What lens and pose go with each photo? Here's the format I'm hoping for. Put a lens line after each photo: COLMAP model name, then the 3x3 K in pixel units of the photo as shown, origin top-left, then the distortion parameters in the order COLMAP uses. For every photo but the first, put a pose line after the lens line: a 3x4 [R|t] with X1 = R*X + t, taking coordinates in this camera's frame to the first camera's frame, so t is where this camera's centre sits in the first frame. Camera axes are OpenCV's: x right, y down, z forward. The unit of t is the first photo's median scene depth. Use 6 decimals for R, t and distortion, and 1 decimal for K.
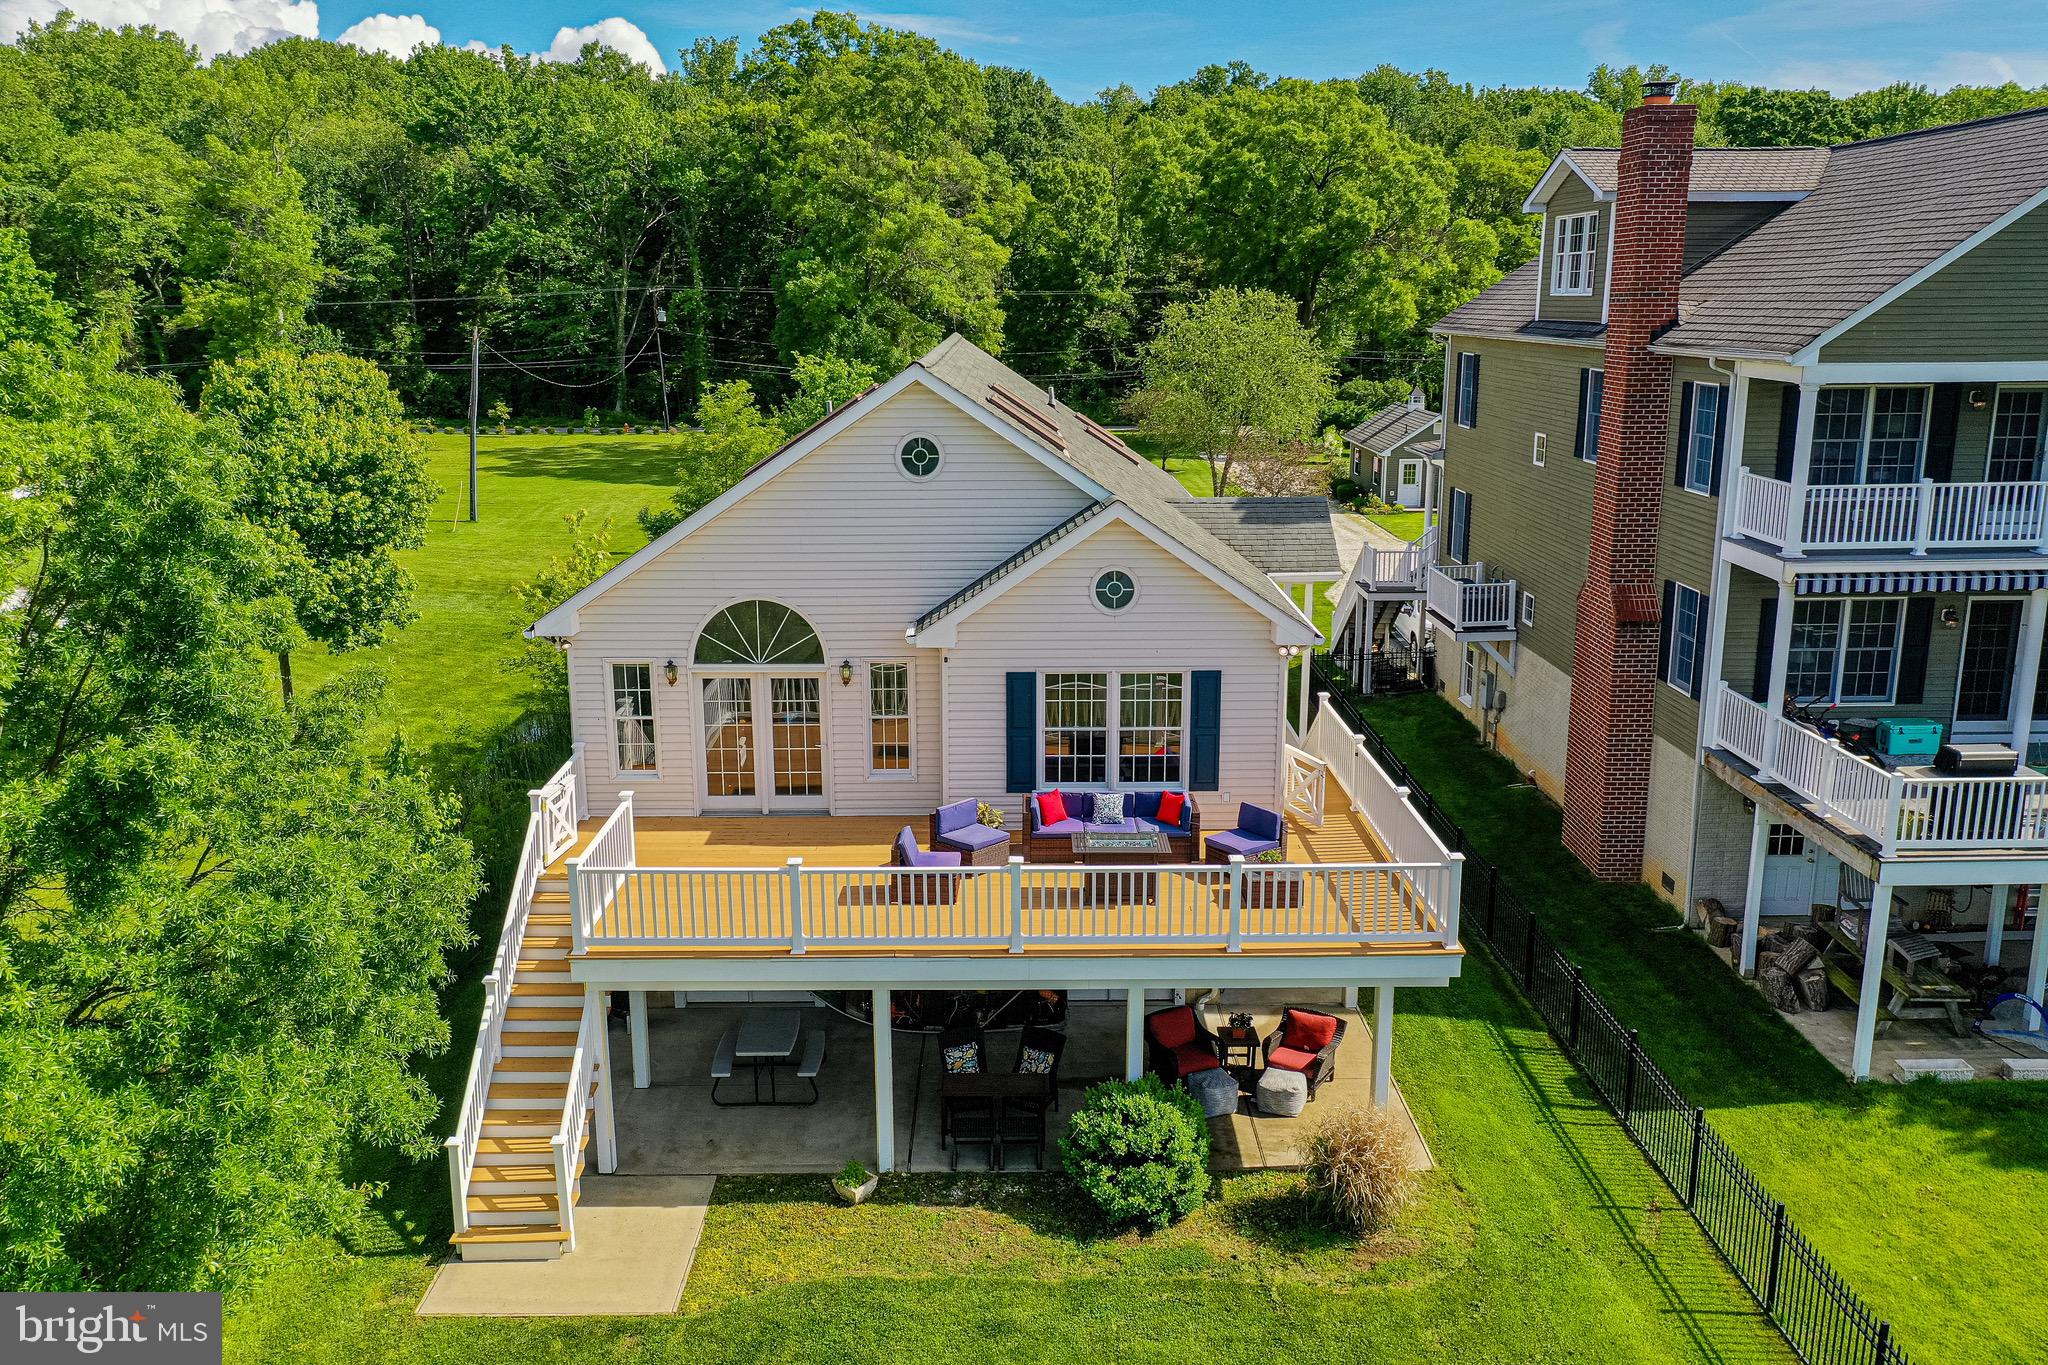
lens RADIAL K [[1620.5, 0, 1025.3], [0, 1620.5, 668.5], [0, 0, 1]] dist [0.004529, -0.004089]
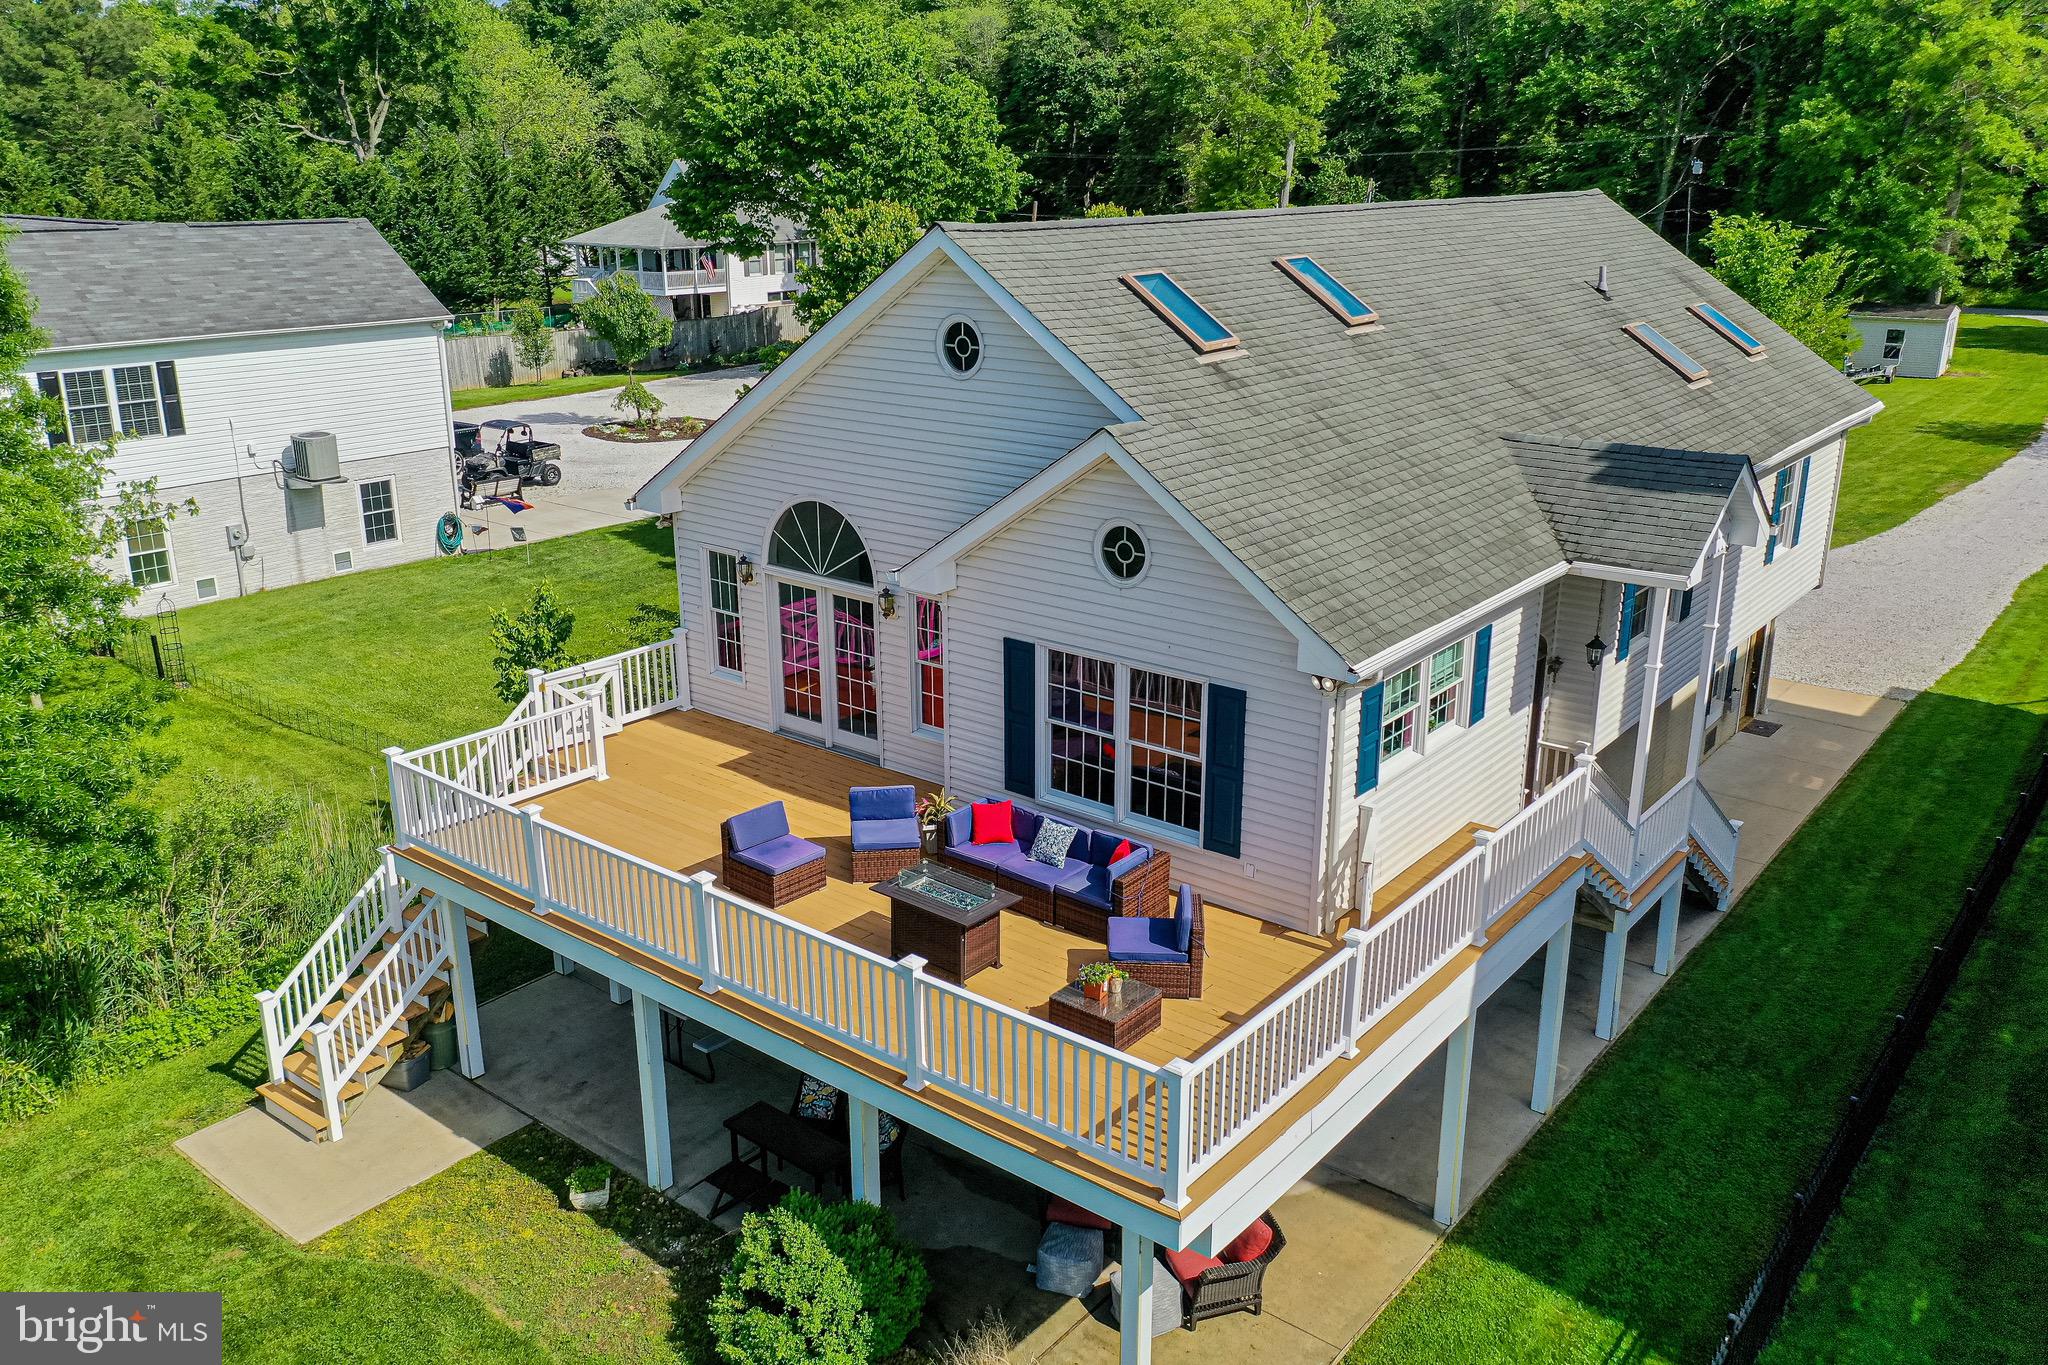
lens RADIAL K [[1620.5, 0, 1023.7], [0, 1620.5, 670.0], [0, 0, 1]] dist [0.004529, -0.004089]
pose [[0.771158, 0.190455, -0.607488, 0.290212], [-0.137603, 0.981512, 0.133041, -0.053446], [0.621595, -0.019003, 0.783108, 0.250429]]
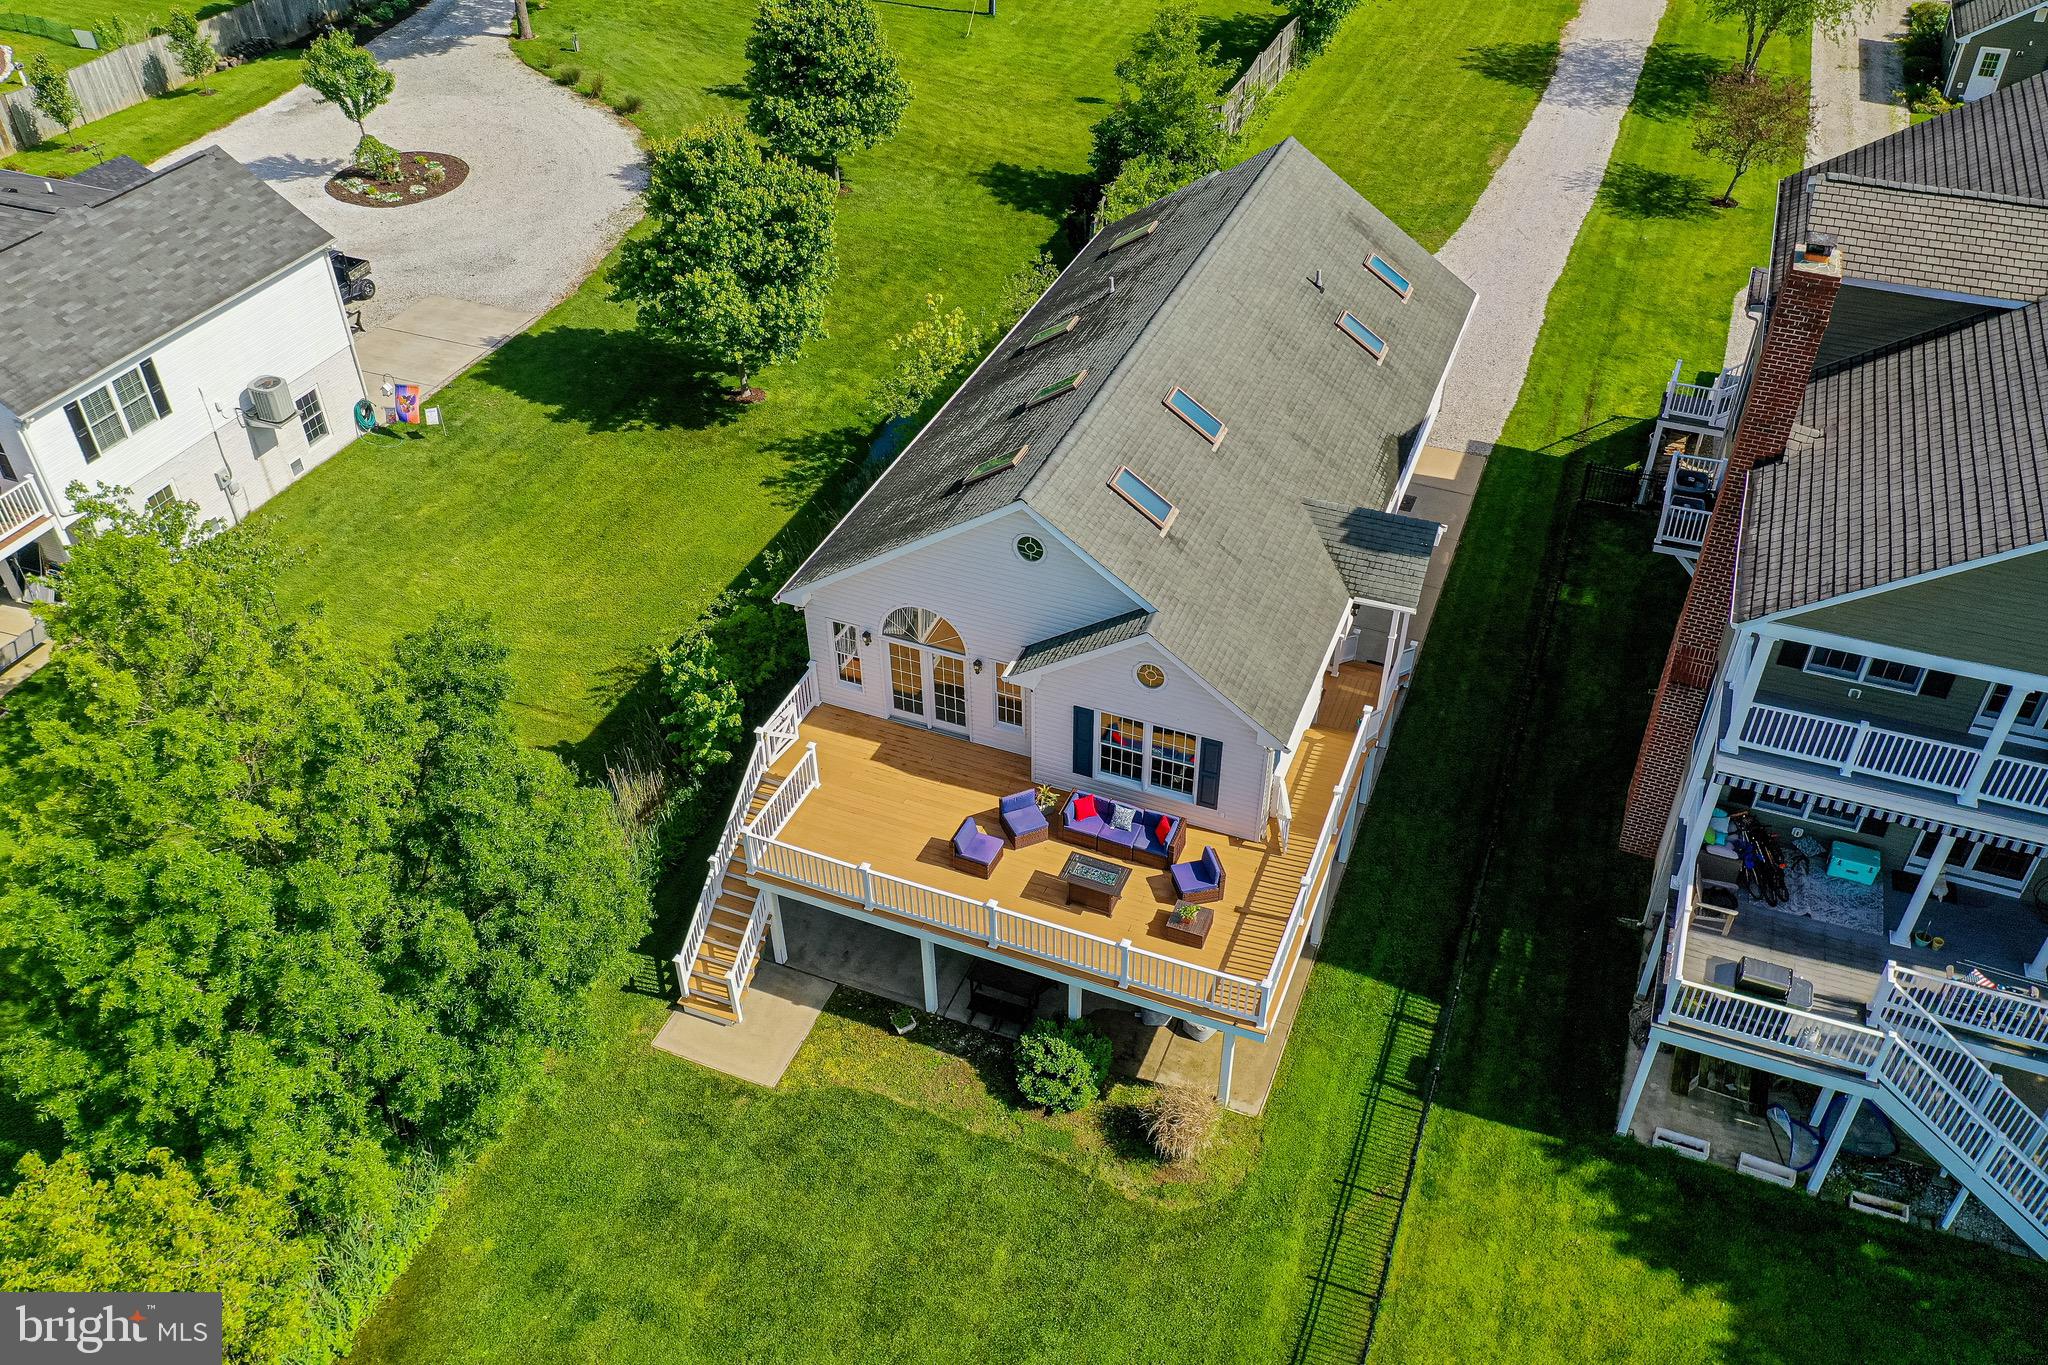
lens RADIAL K [[1620.5, 0, 1024.2], [0, 1620.5, 664.8], [0, 0, 1]] dist [0.004529, -0.004089]
pose [[0.921506, 0.235940, -0.308479, 0.231339], [-0.078034, 0.890591, 0.448060, -0.405206], [0.380444, -0.388818, 0.839096, -0.108614]]
